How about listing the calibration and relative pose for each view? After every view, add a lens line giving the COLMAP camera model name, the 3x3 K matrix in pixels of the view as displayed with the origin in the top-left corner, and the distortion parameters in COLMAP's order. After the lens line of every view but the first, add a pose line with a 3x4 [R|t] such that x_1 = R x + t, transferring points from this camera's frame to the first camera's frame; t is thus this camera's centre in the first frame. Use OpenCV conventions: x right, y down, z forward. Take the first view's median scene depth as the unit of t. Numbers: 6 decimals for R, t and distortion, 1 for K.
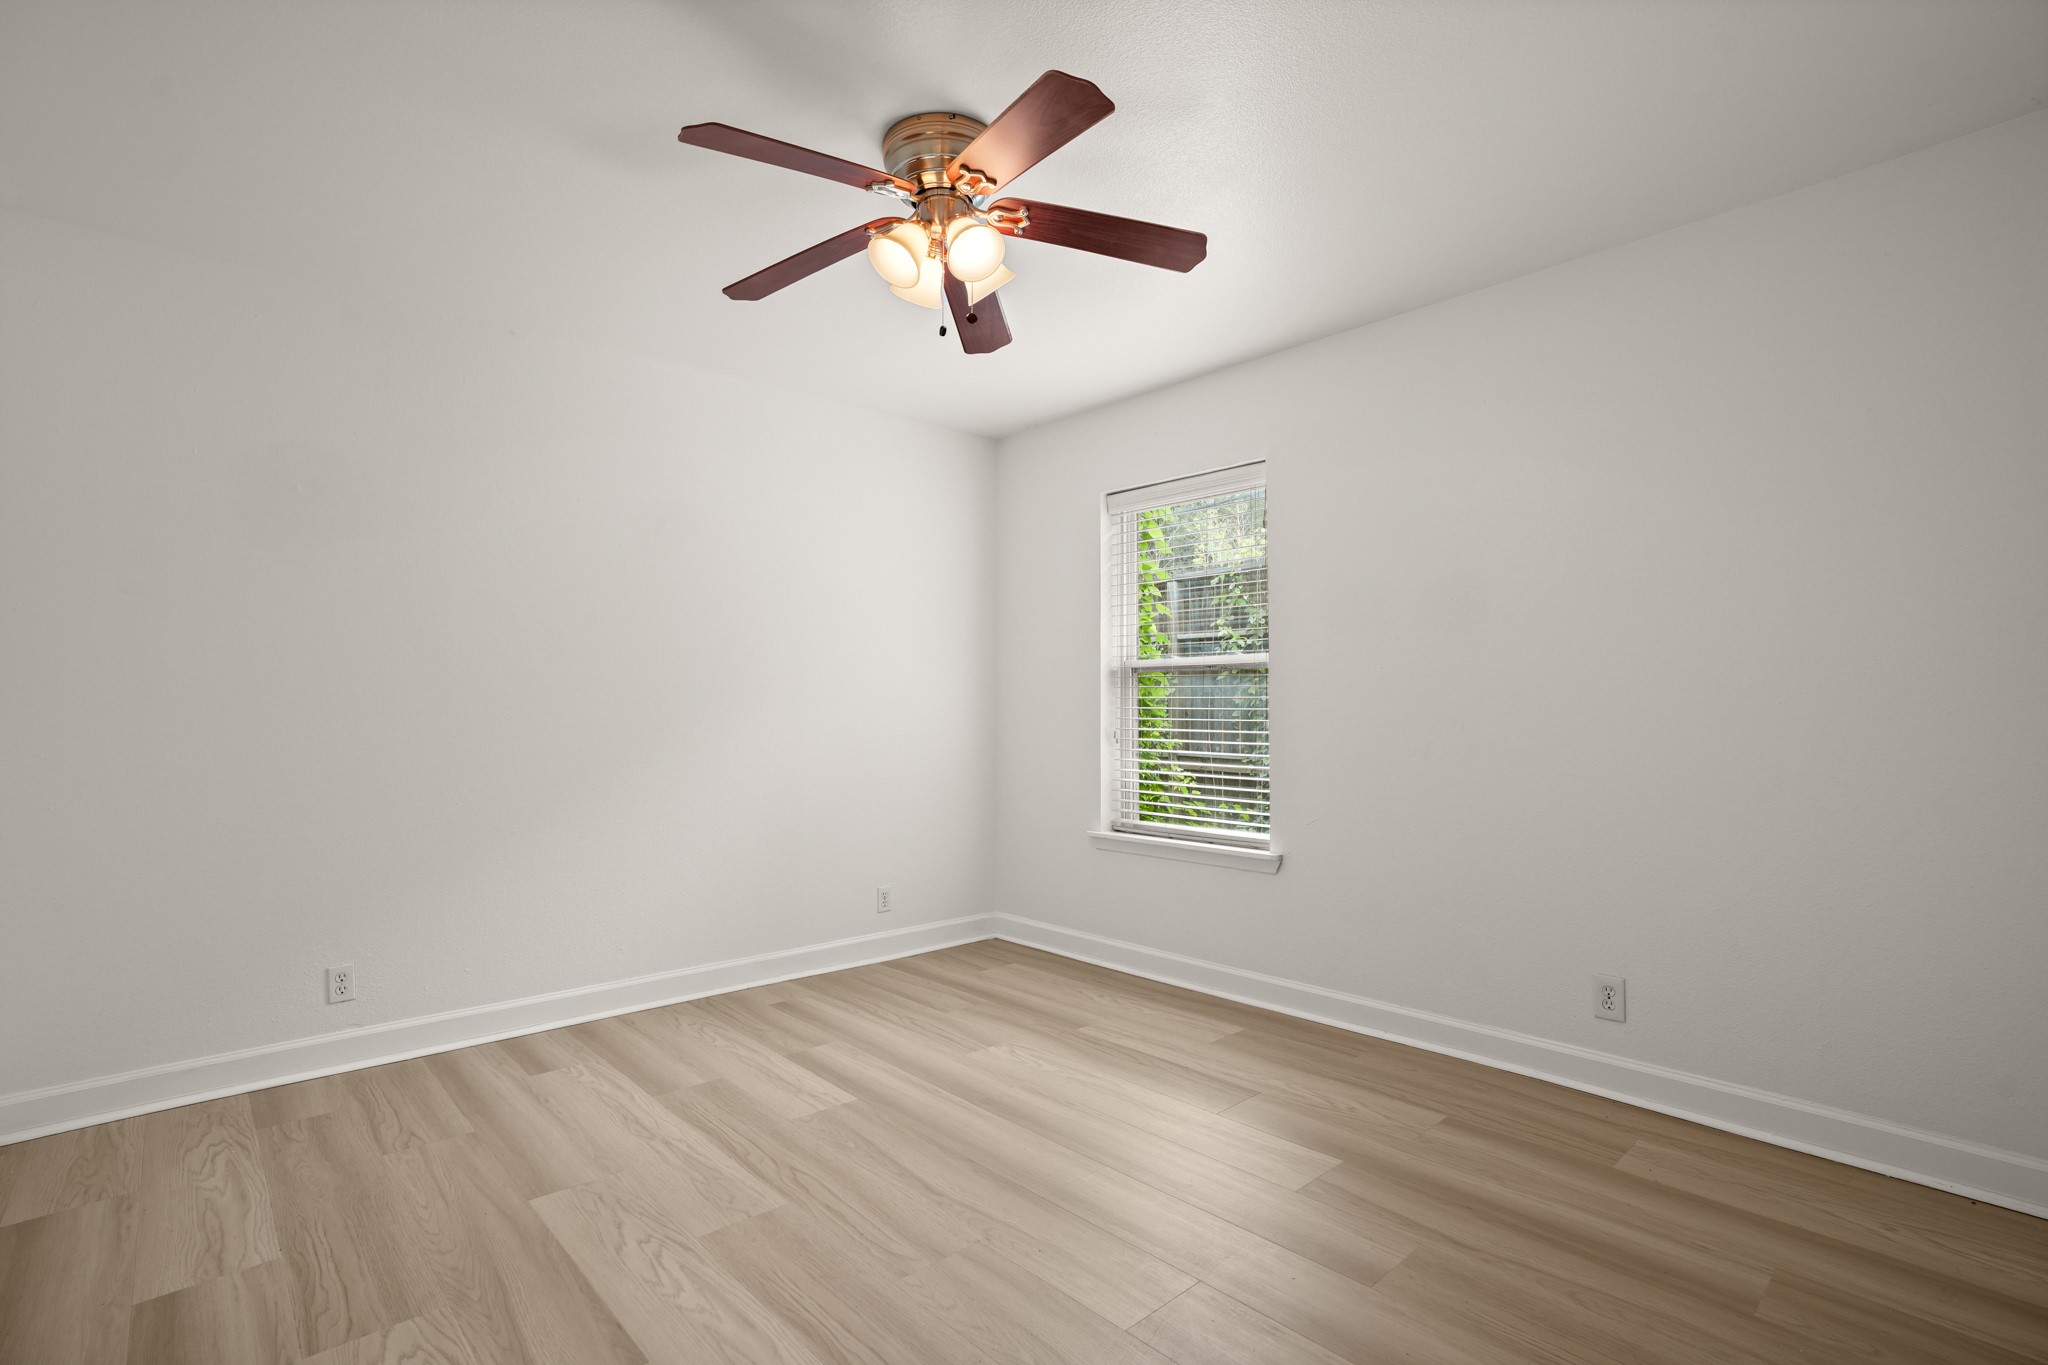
lens RADIAL K [[961.6, 0, 1011.0], [0, 961.6, 718.2], [0, 0, 1]] dist [-0.072737, 0.031103]
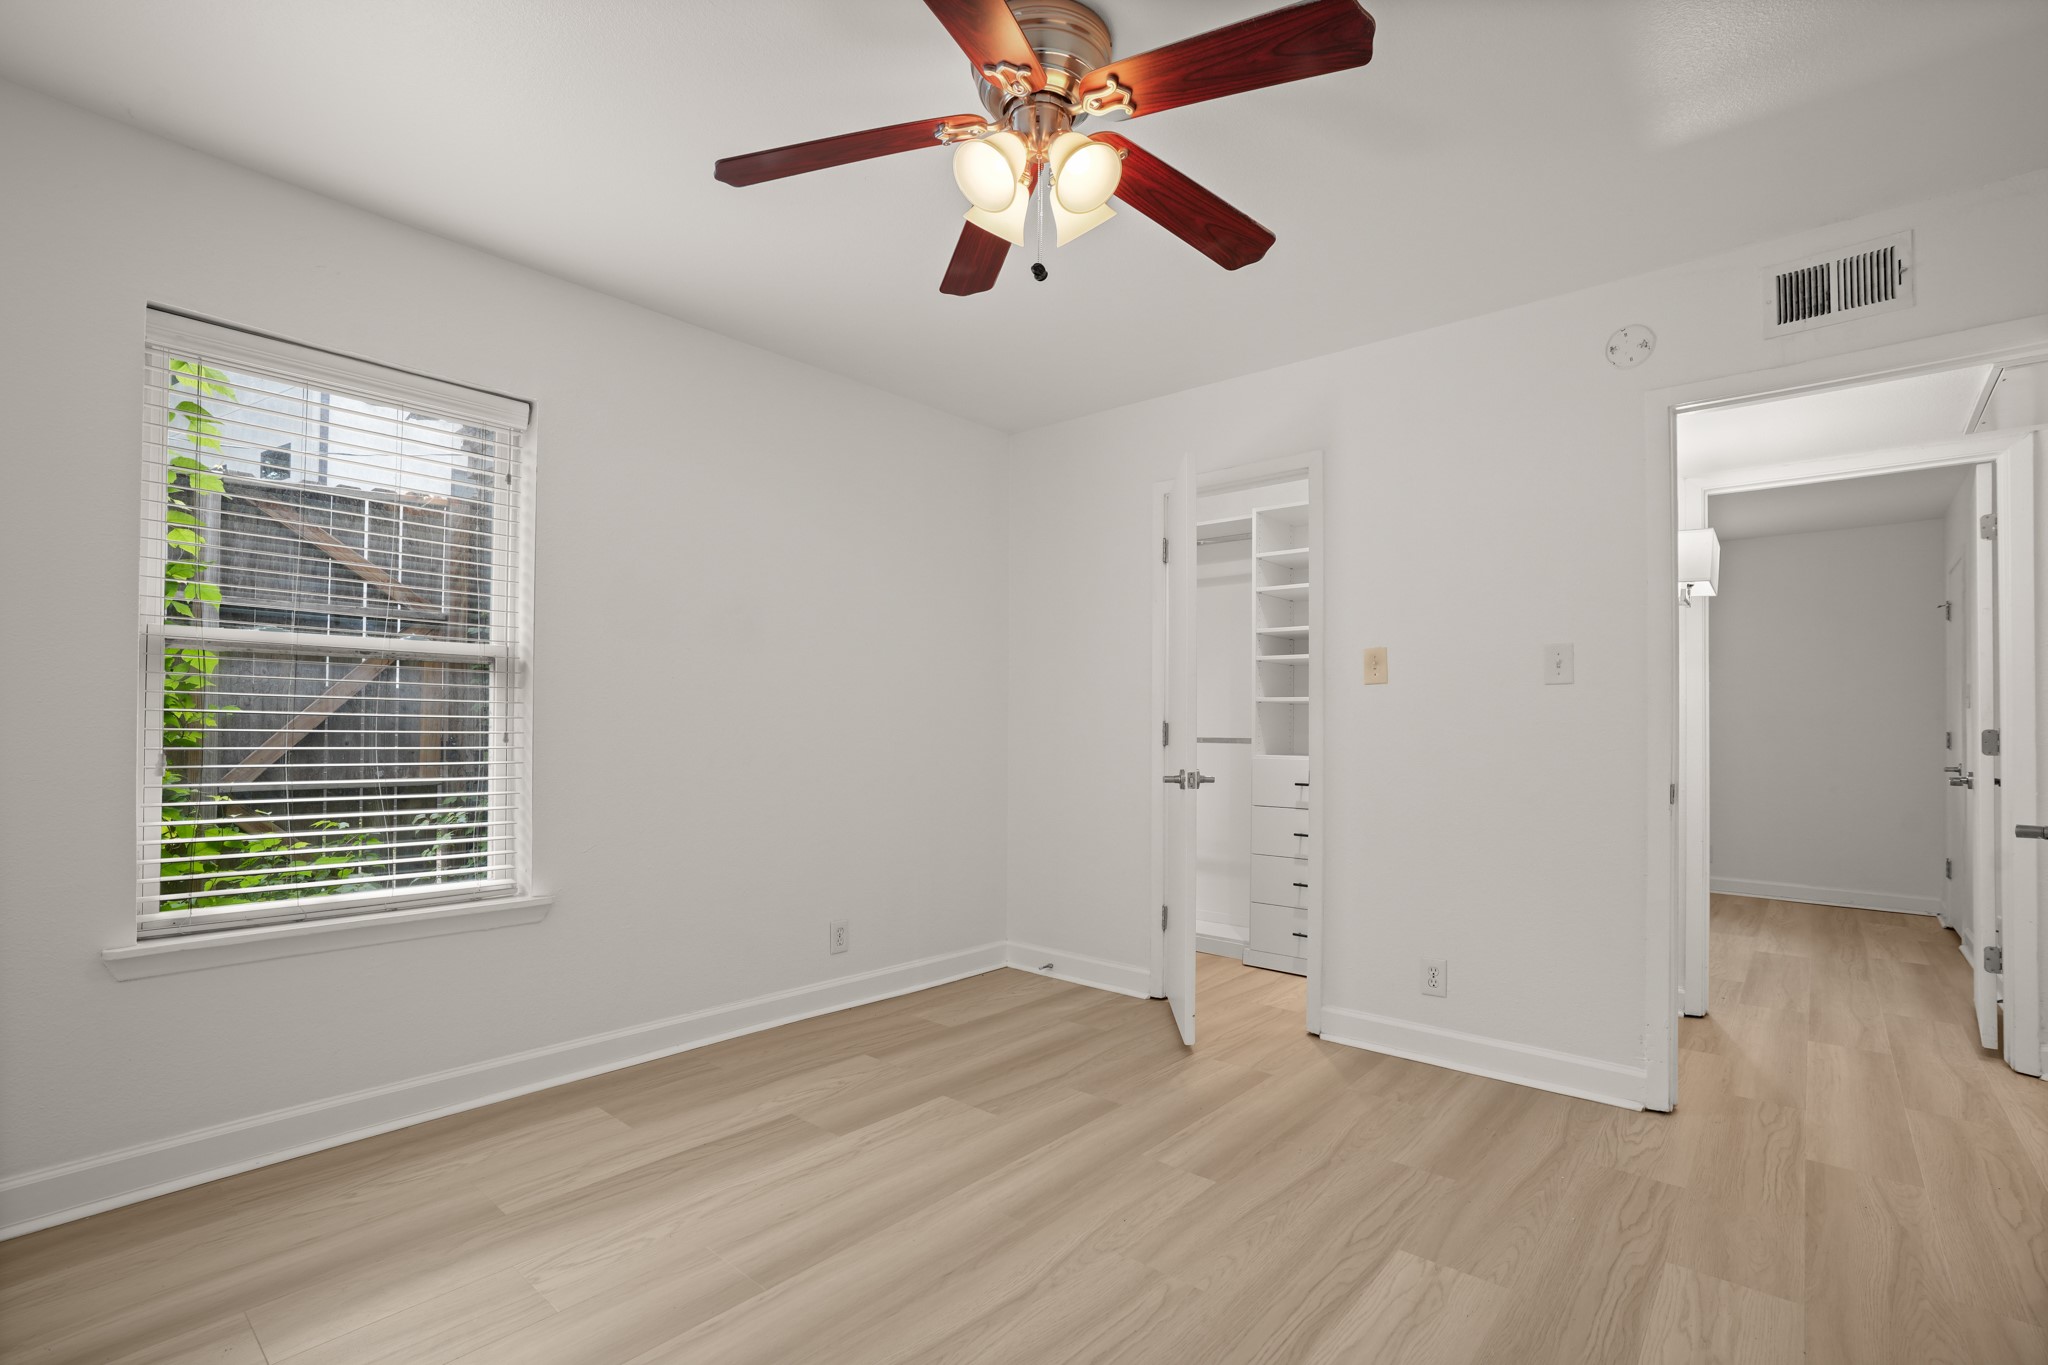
lens RADIAL K [[961.6, 0, 1011.0], [0, 961.6, 718.2], [0, 0, 1]] dist [-0.072737, 0.031103]
pose [[-0.136297, 0.009297, 0.990624, -0.669025], [0.002829, 0.999956, -0.008995, -0.001271], [-0.990664, 0.001577, -0.136317, 0.829194]]
